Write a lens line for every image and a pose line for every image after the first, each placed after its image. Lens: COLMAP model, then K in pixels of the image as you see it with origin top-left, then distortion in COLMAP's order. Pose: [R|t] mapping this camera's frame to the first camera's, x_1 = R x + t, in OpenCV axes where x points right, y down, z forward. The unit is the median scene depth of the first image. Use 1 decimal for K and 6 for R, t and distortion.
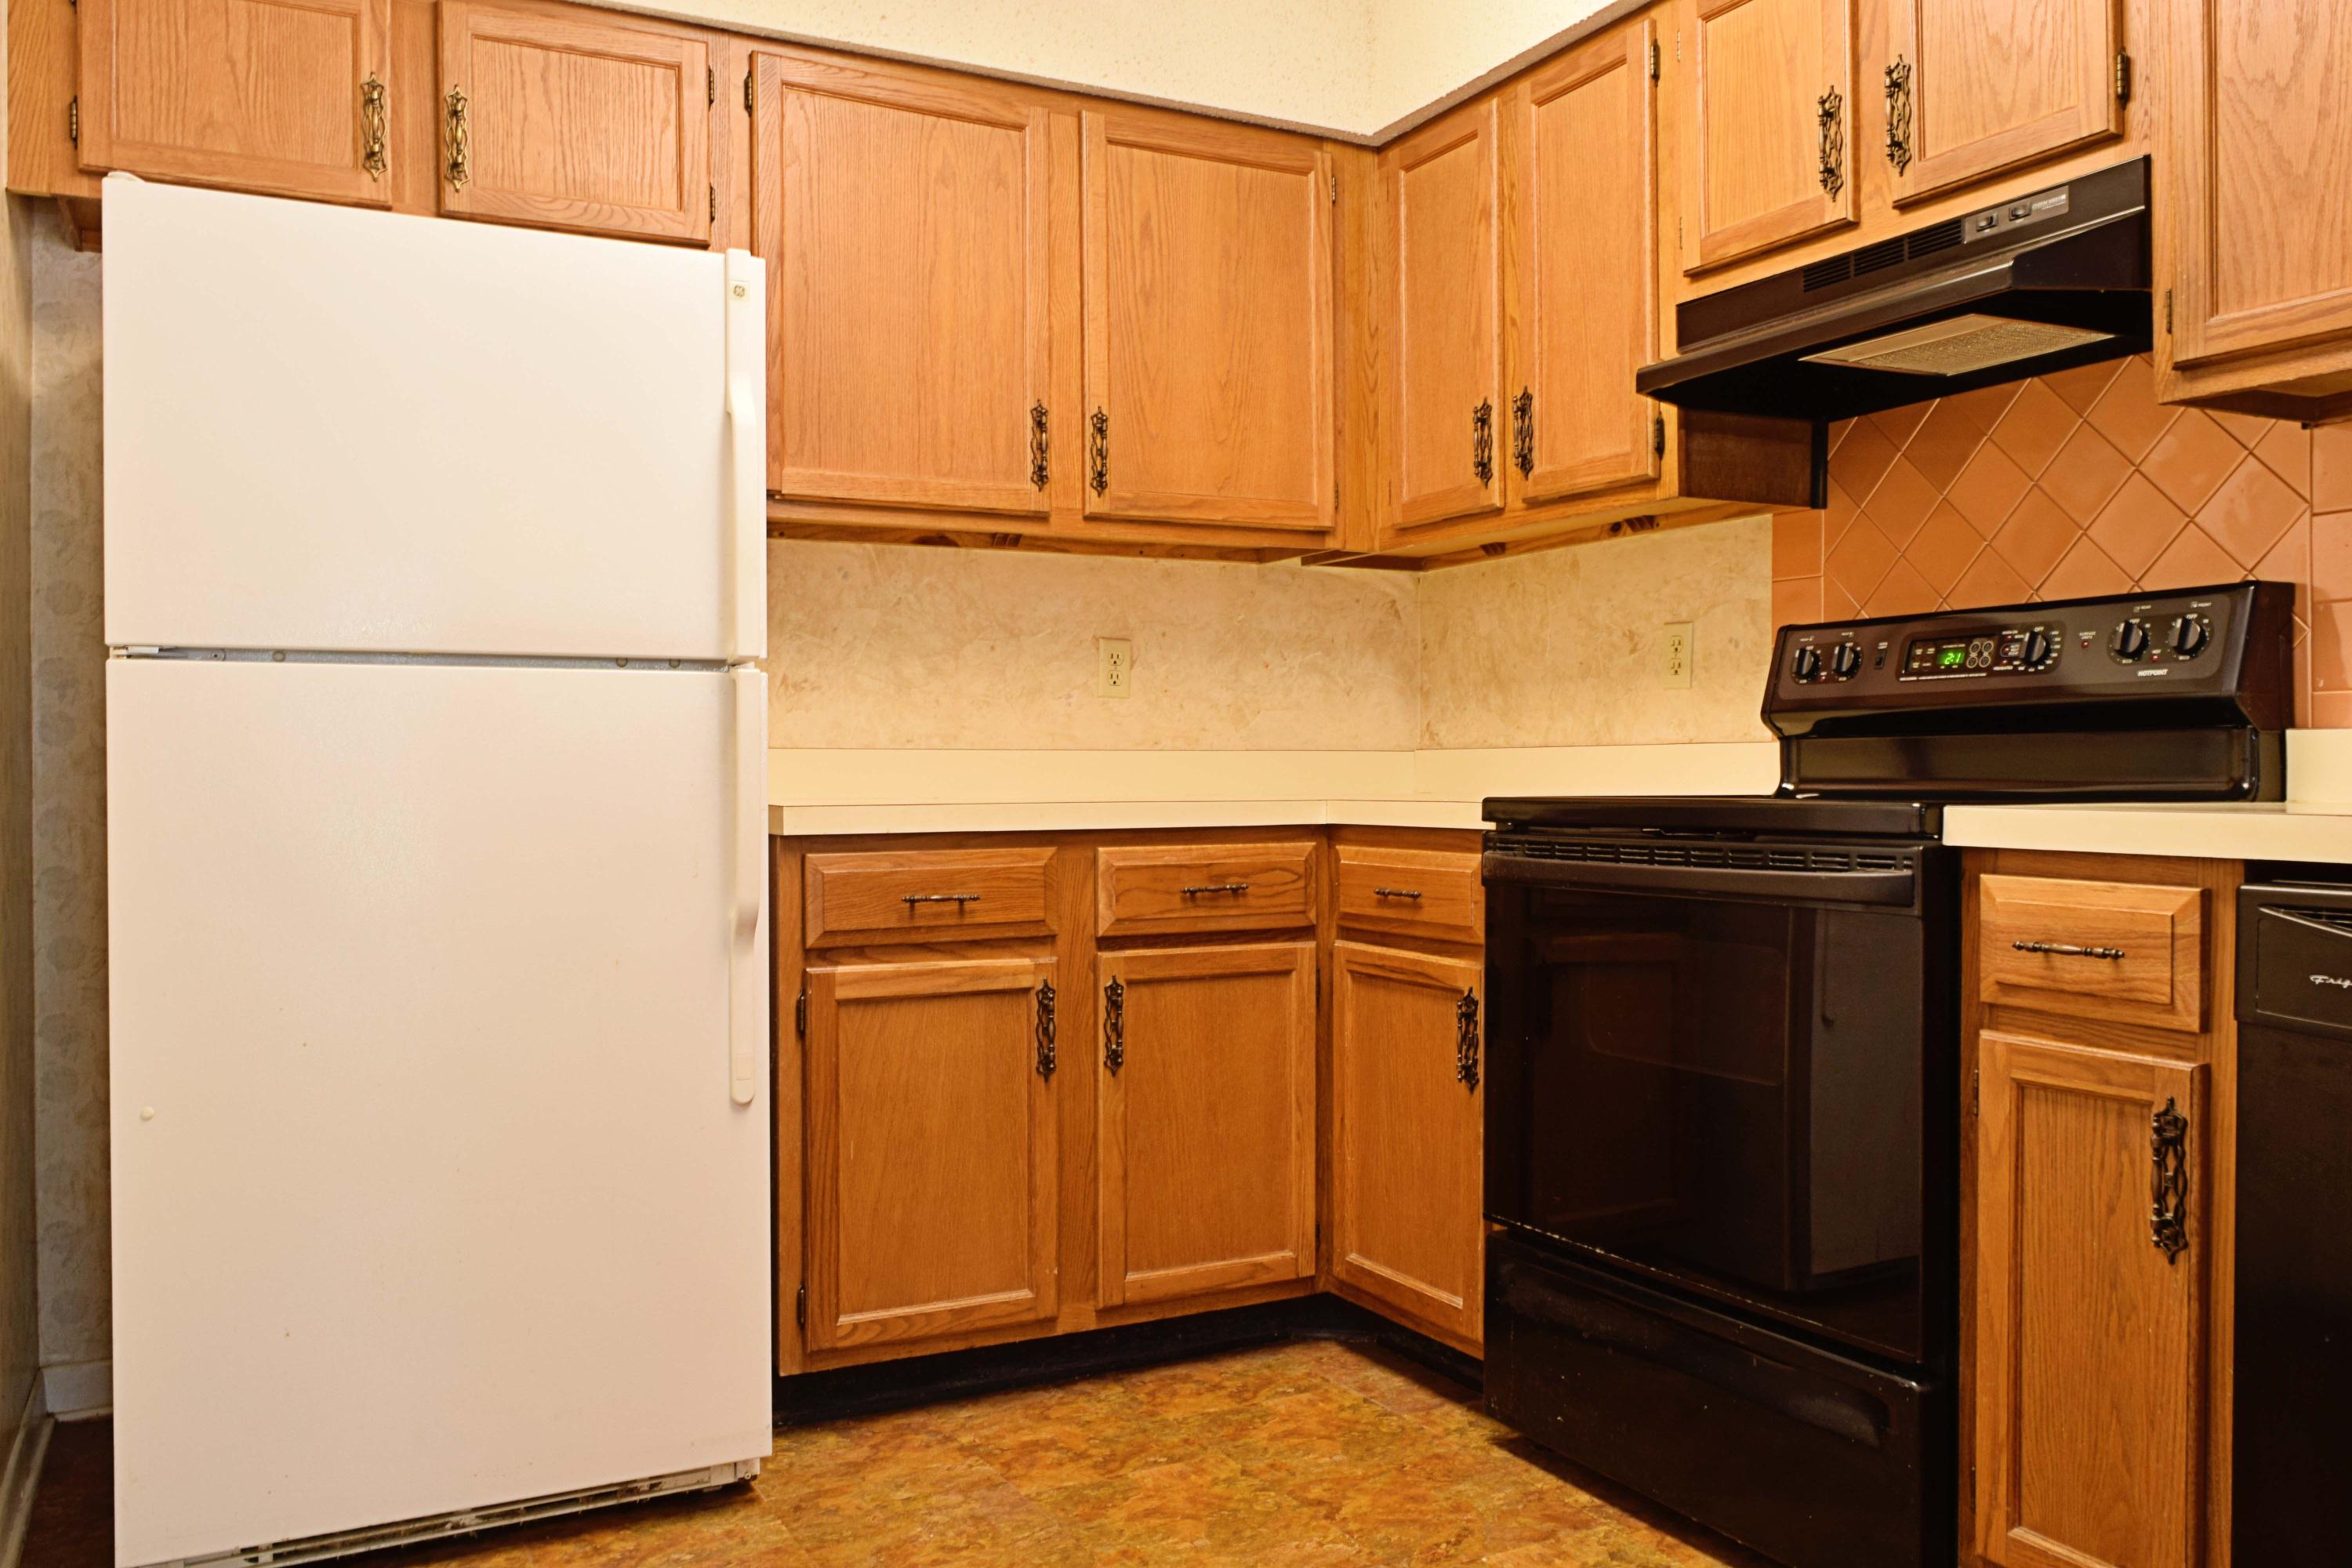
lens RADIAL K [[1820.4, 0, 1178.2], [0, 1820.4, 779.5], [0, 0, 1]] dist [-0.025947, 0.011847]
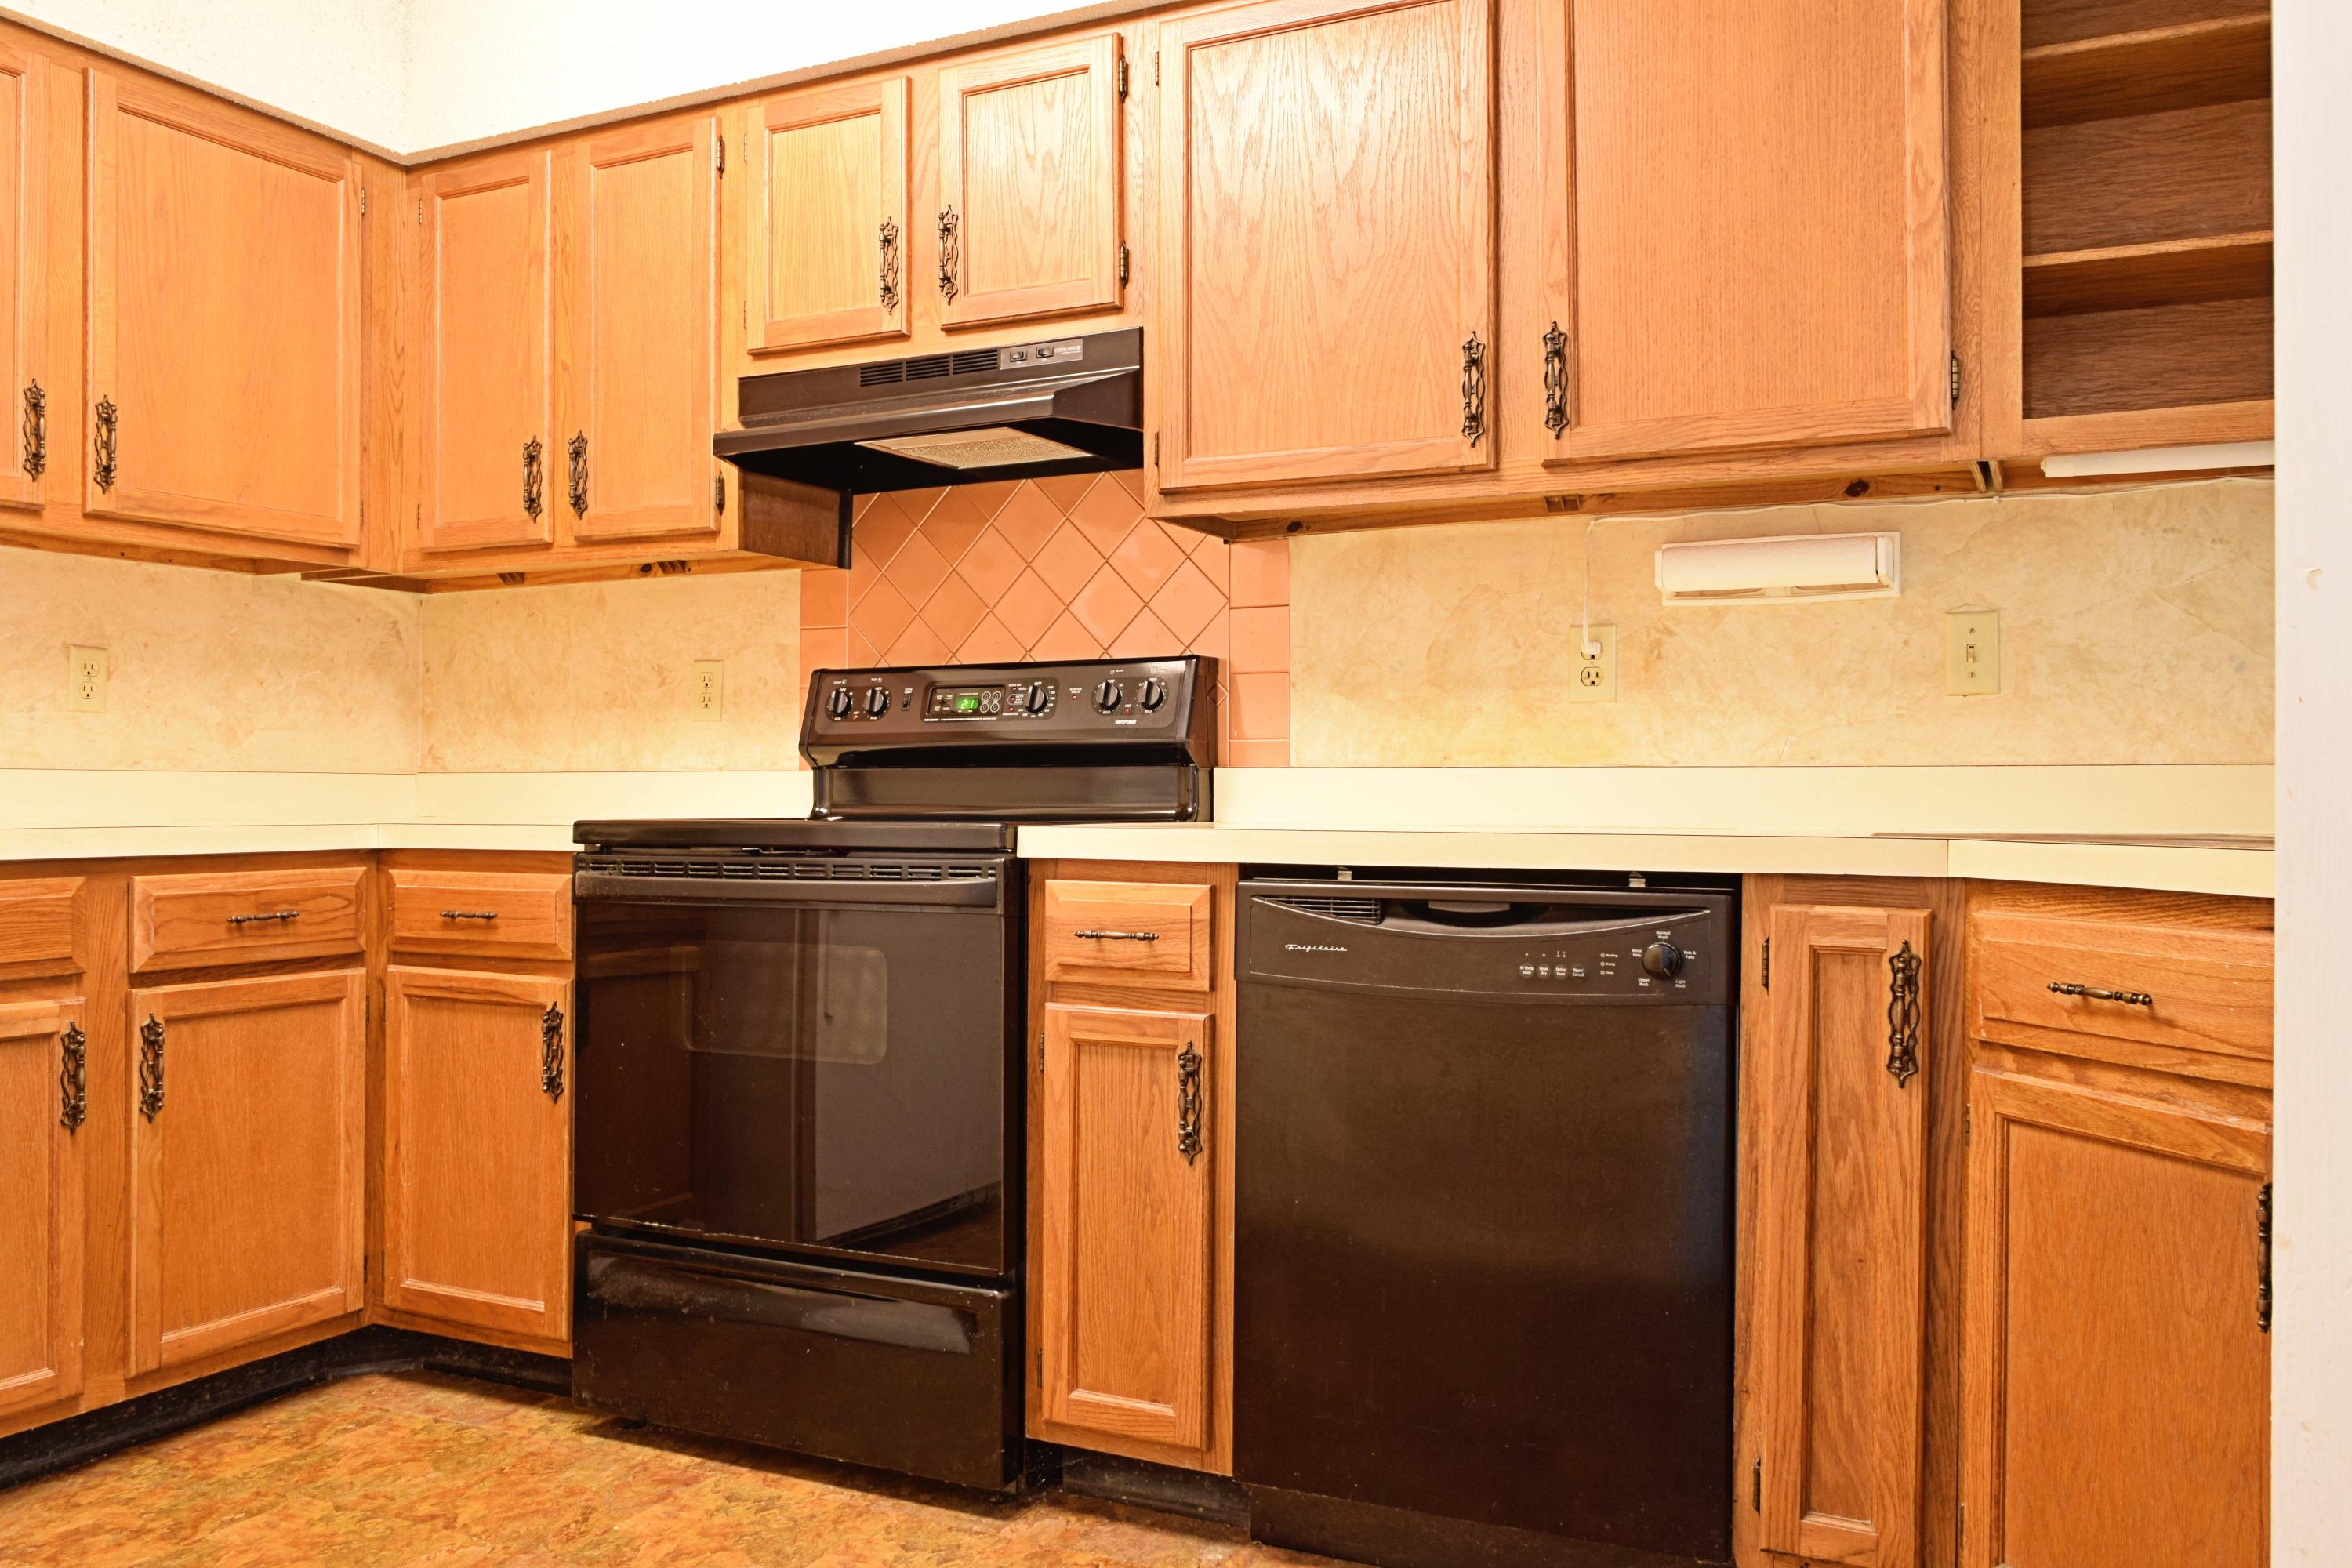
lens RADIAL K [[1820.4, 0, 1182.1], [0, 1820.4, 780.2], [0, 0, 1]] dist [-0.025947, 0.011847]
pose [[0.807129, 0.009698, 0.590296, -0.166482], [-0.002070, 0.999905, -0.013598, -0.000067], [-0.590372, 0.009753, 0.807072, -0.060105]]
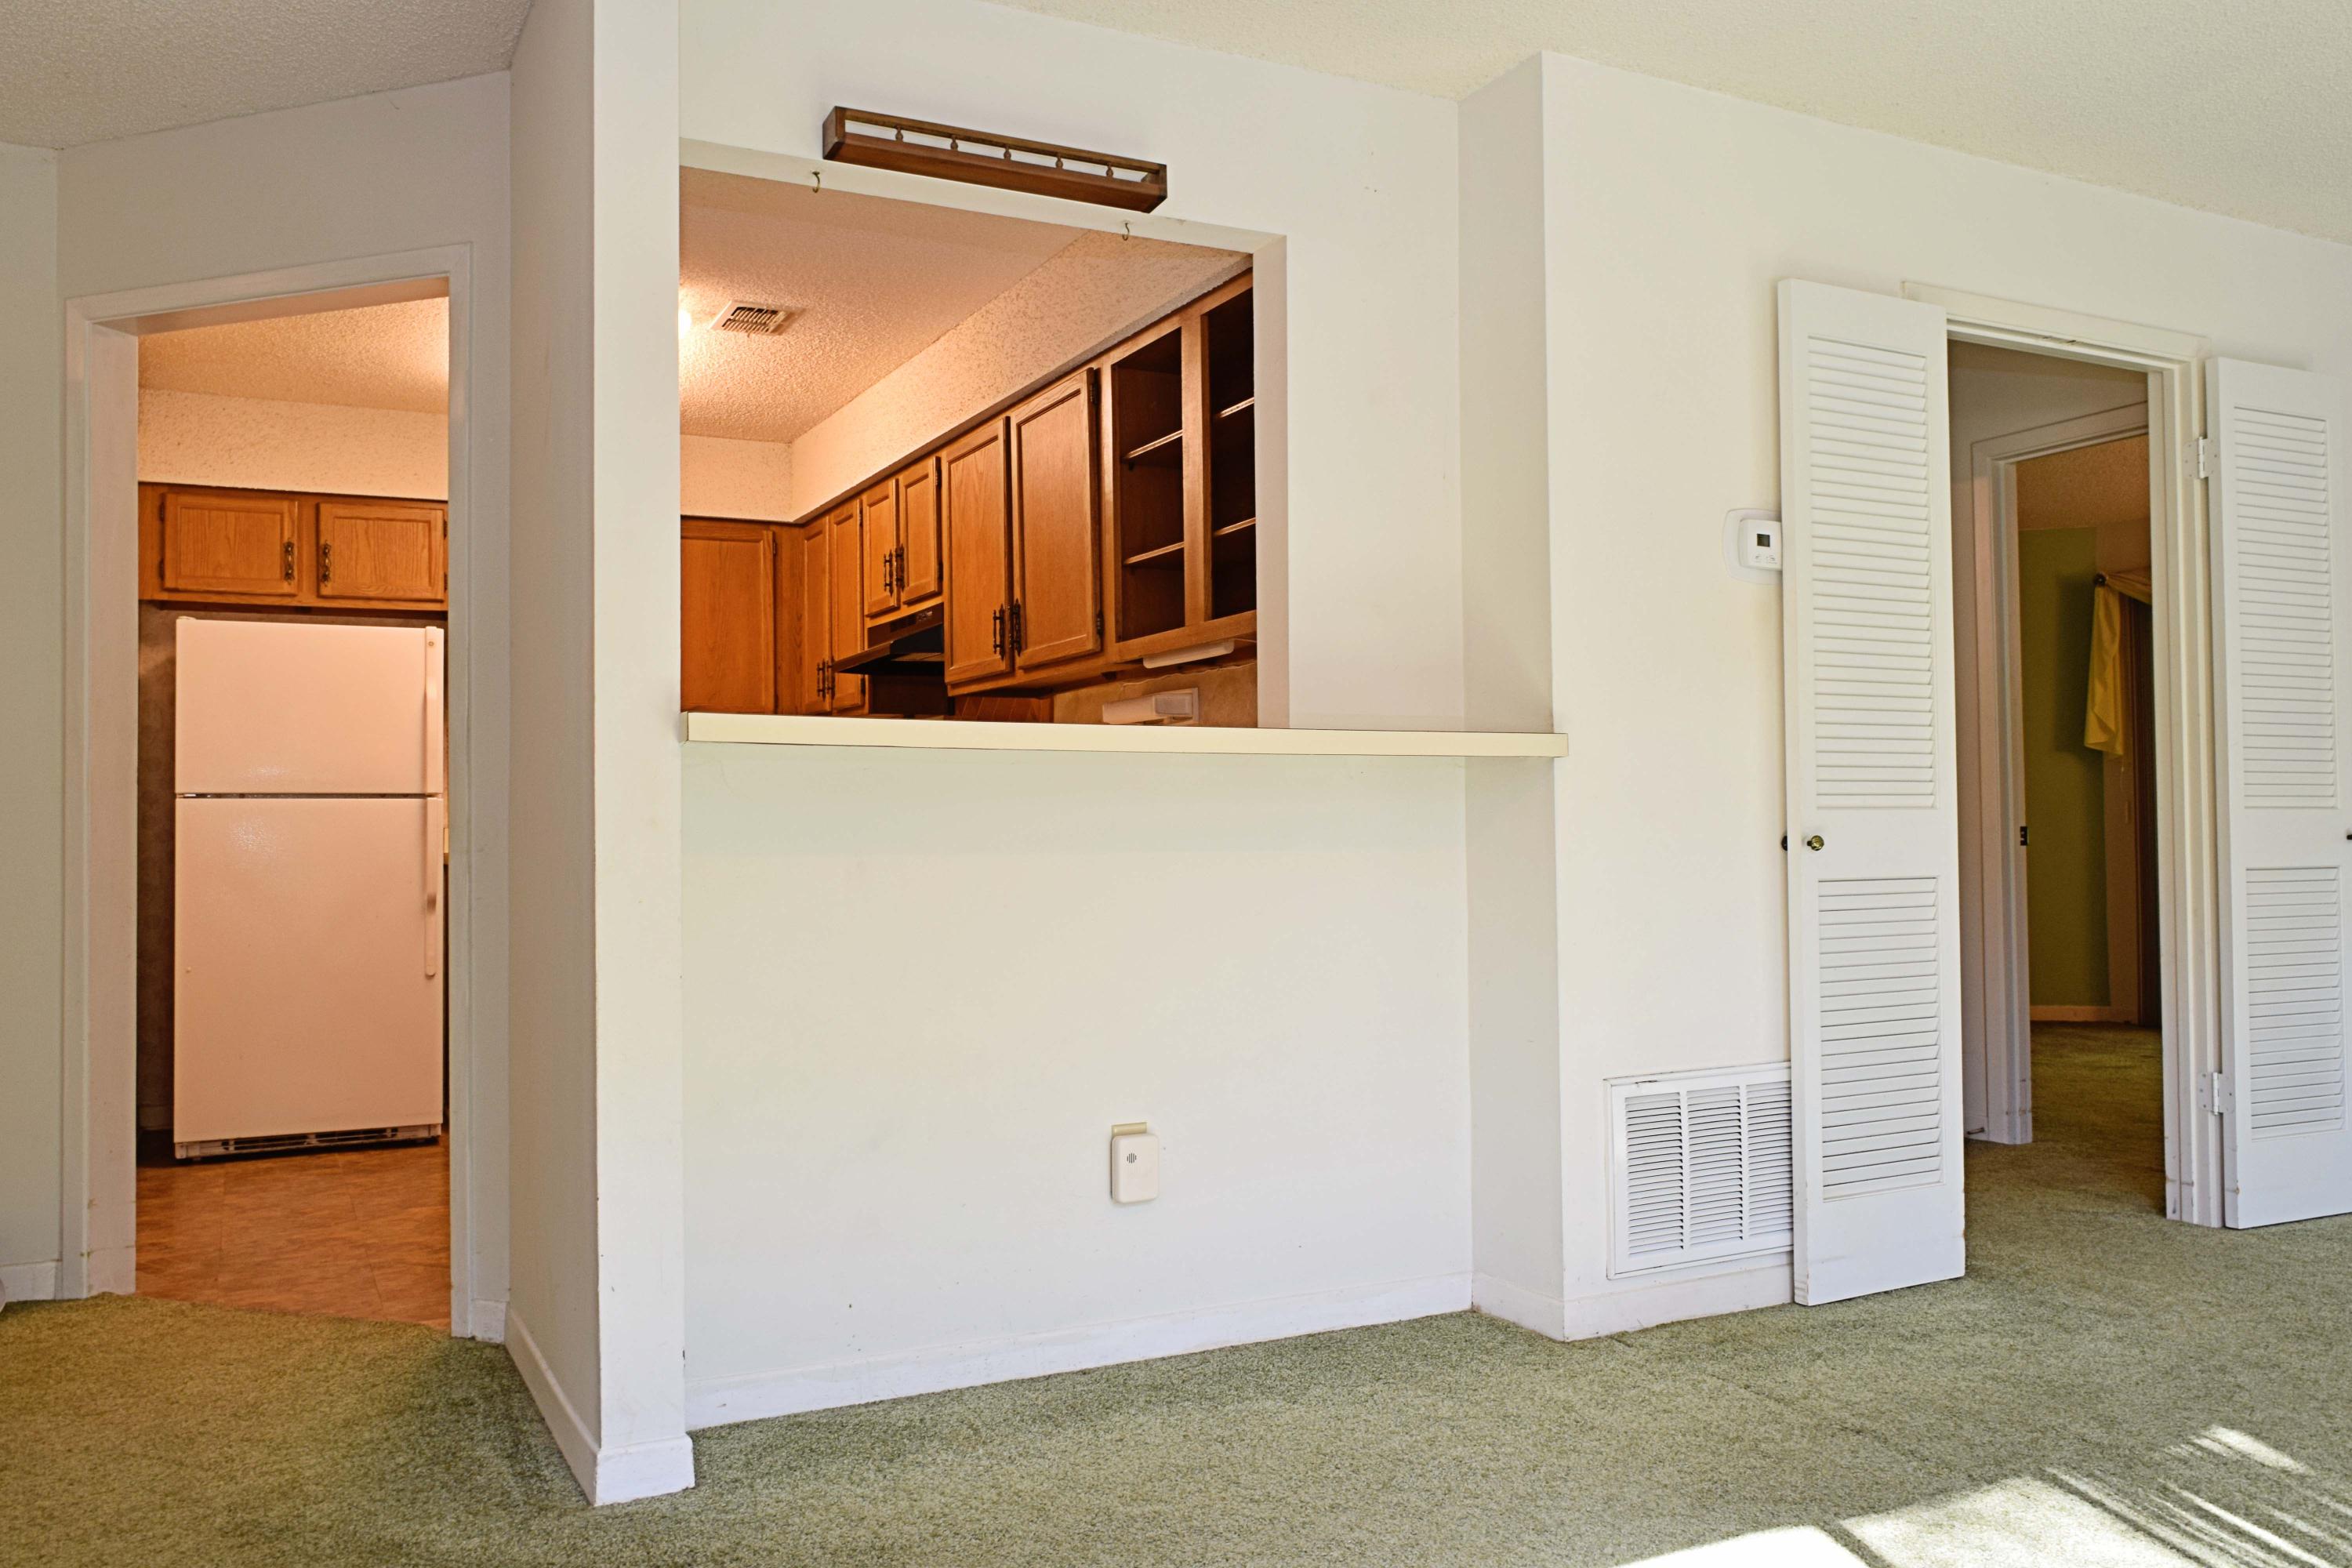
lens RADIAL K [[1820.4, 0, 1181.4], [0, 1820.4, 784.6], [0, 0, 1]] dist [-0.025947, 0.011847]
pose [[0.999910, -0.005674, -0.012164, 0.711465], [0.005297, 0.999511, -0.030804, 0.001727], [0.012333, 0.030737, 0.999451, -1.271393]]
